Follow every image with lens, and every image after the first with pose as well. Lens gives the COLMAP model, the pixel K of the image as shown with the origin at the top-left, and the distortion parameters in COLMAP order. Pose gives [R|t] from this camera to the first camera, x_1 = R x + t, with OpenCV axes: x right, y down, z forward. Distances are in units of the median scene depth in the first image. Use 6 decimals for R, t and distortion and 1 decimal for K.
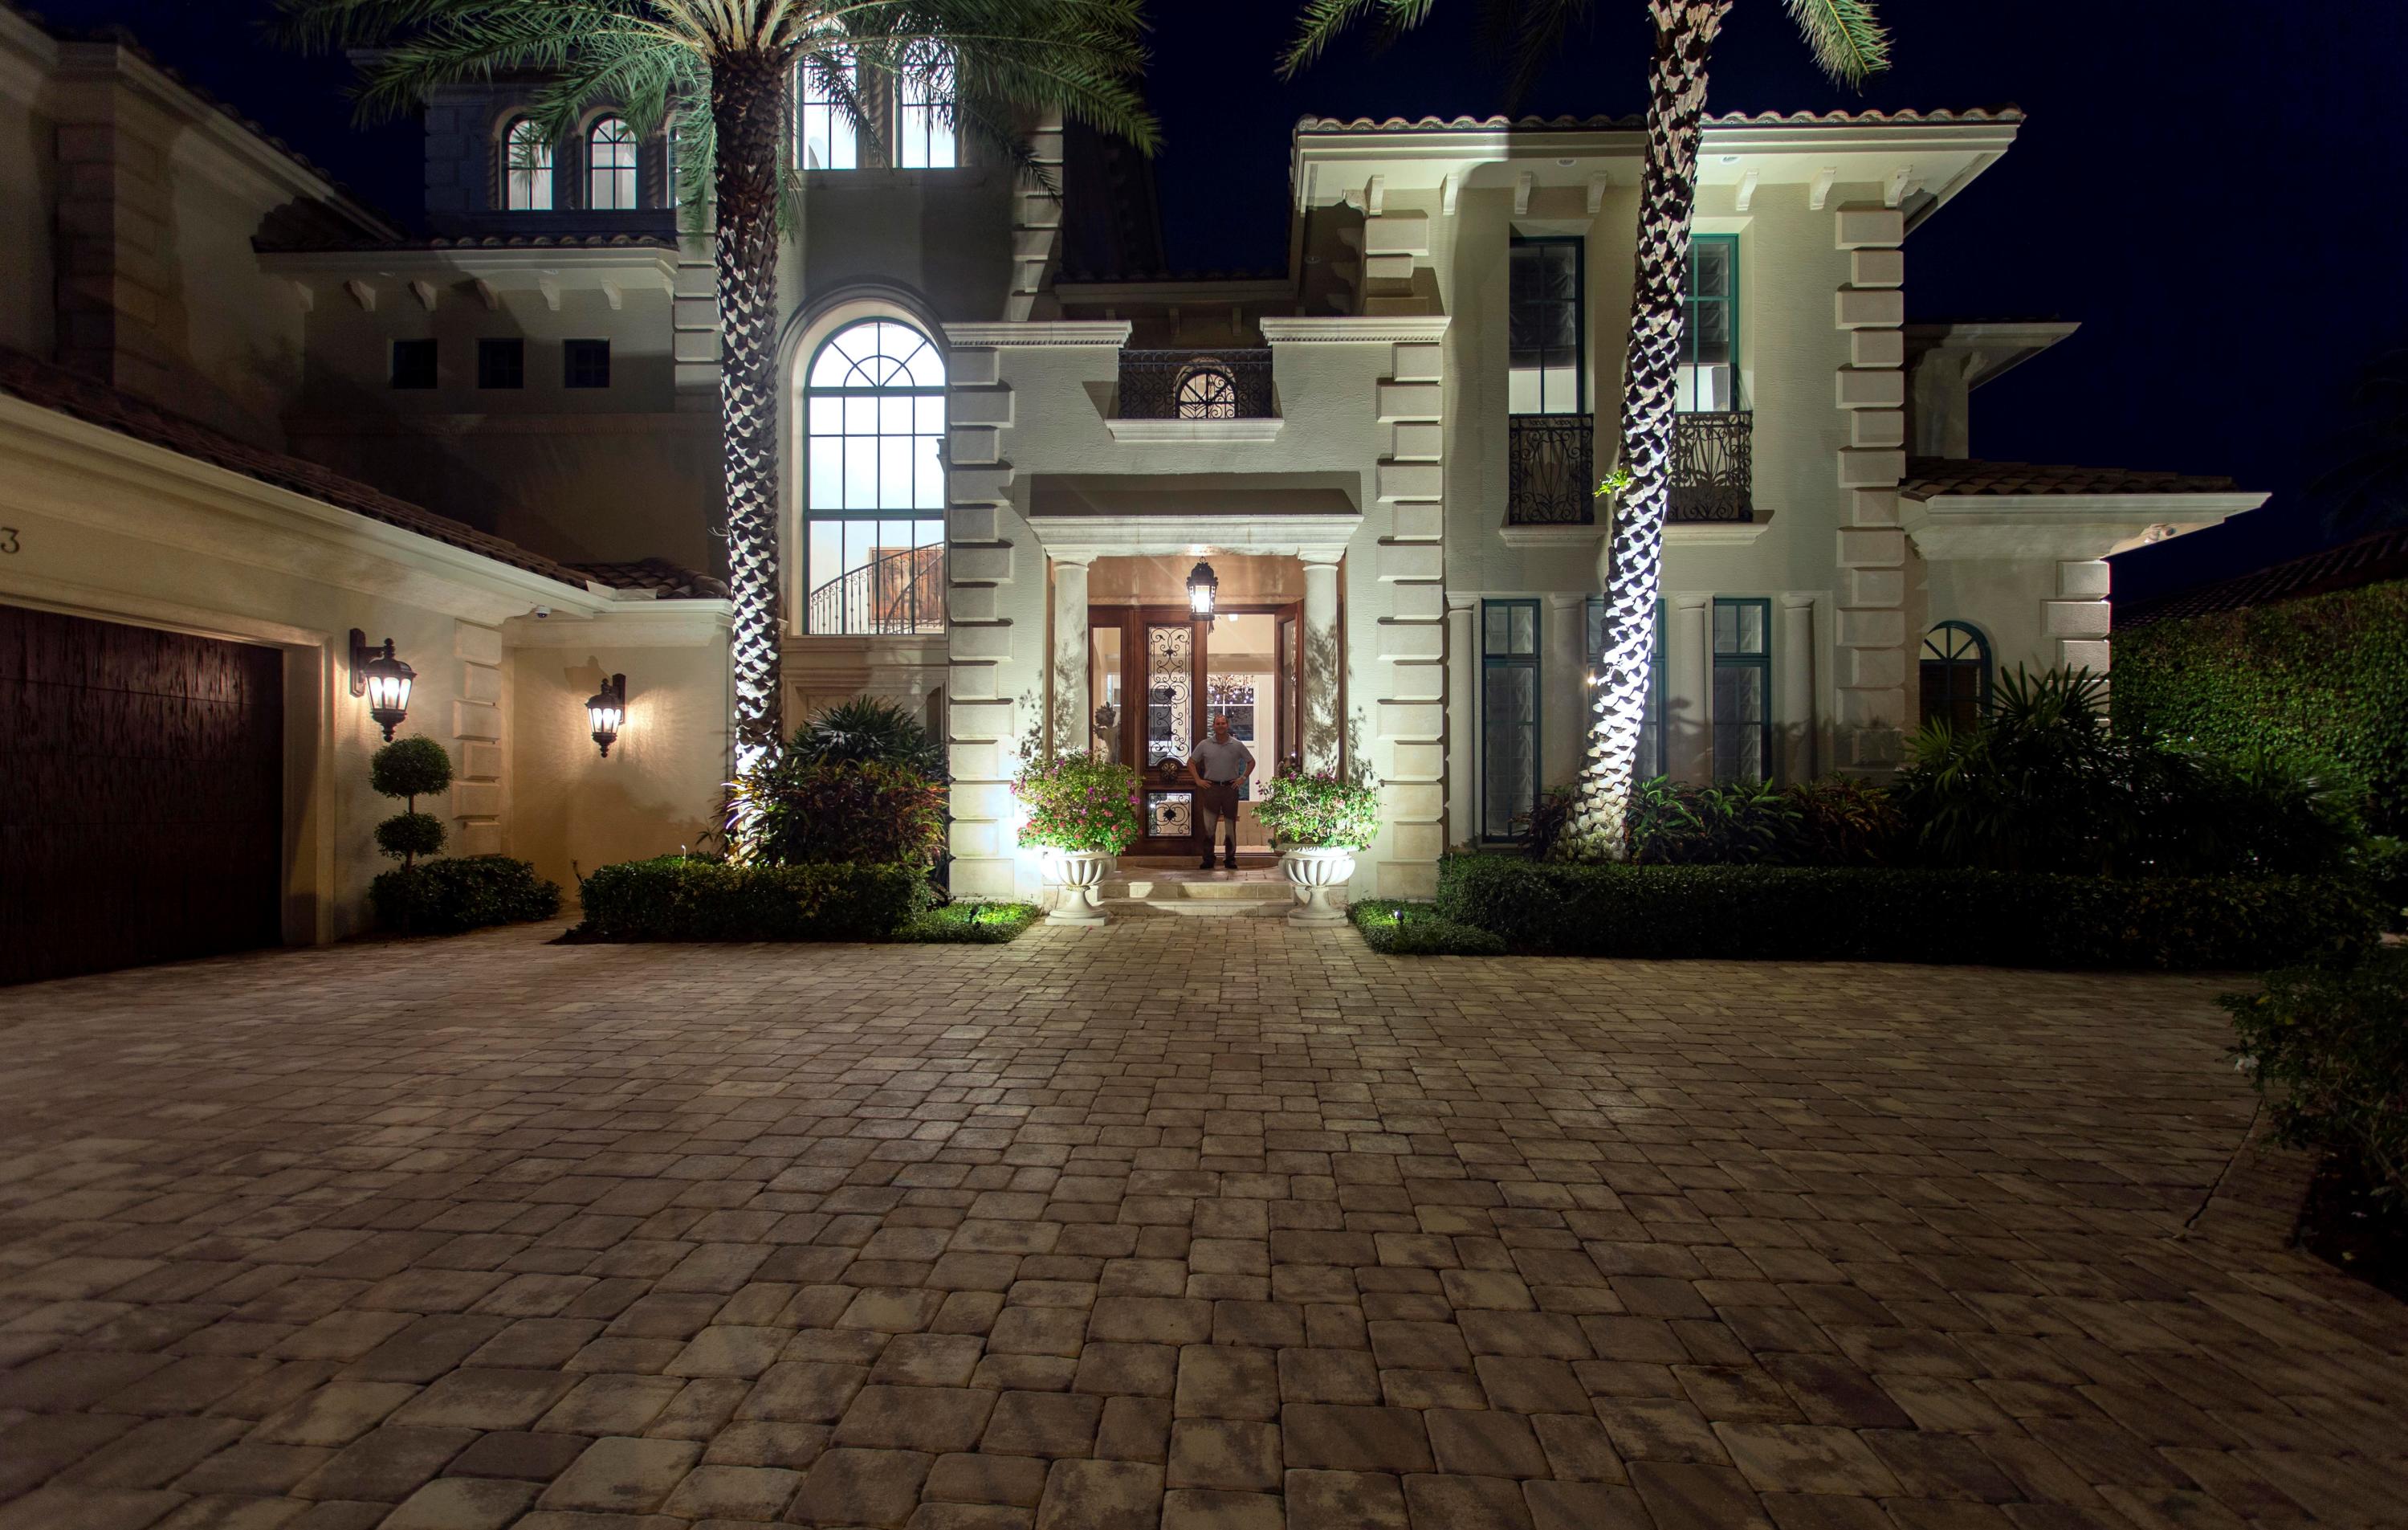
lens RADIAL K [[1152.8, 0, 1203.2], [0, 1152.8, 775.0], [0, 0, 1]] dist [-0.000383, -0.000006]
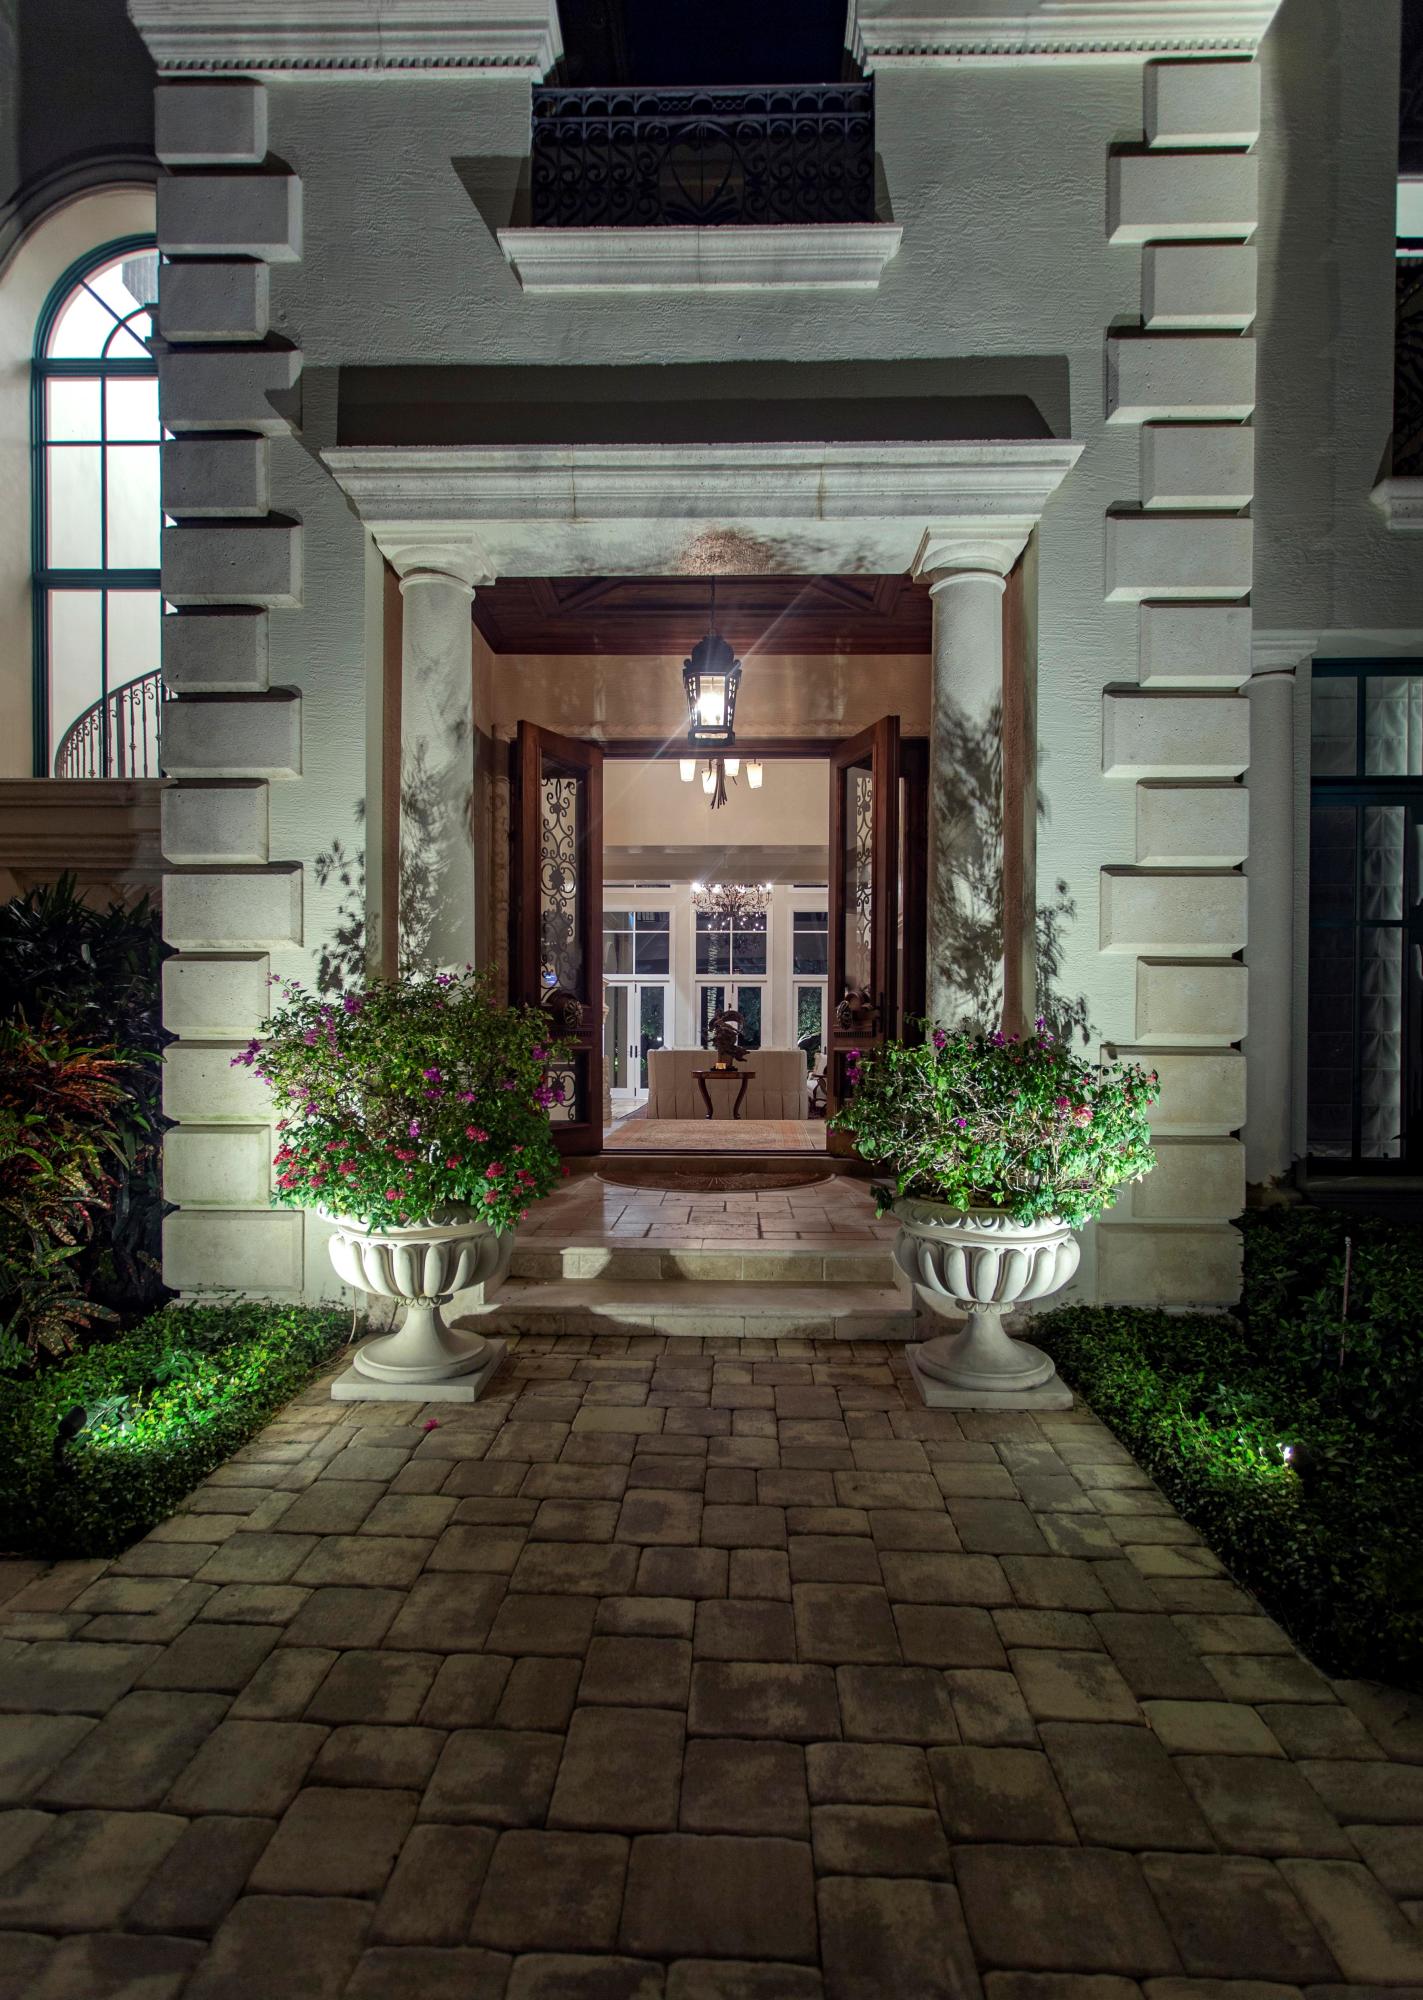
lens RADIAL K [[1013.8, 0, 713.9], [0, 1013.8, 1049.5], [0, 0, 1]] dist [0.021646, 0.000544]
pose [[0.999929, 0.003859, 0.011244, -0.005257], [-0.004293, 0.999234, 0.038894, -0.008094], [-0.011086, -0.038939, 0.999180, 0.590597]]
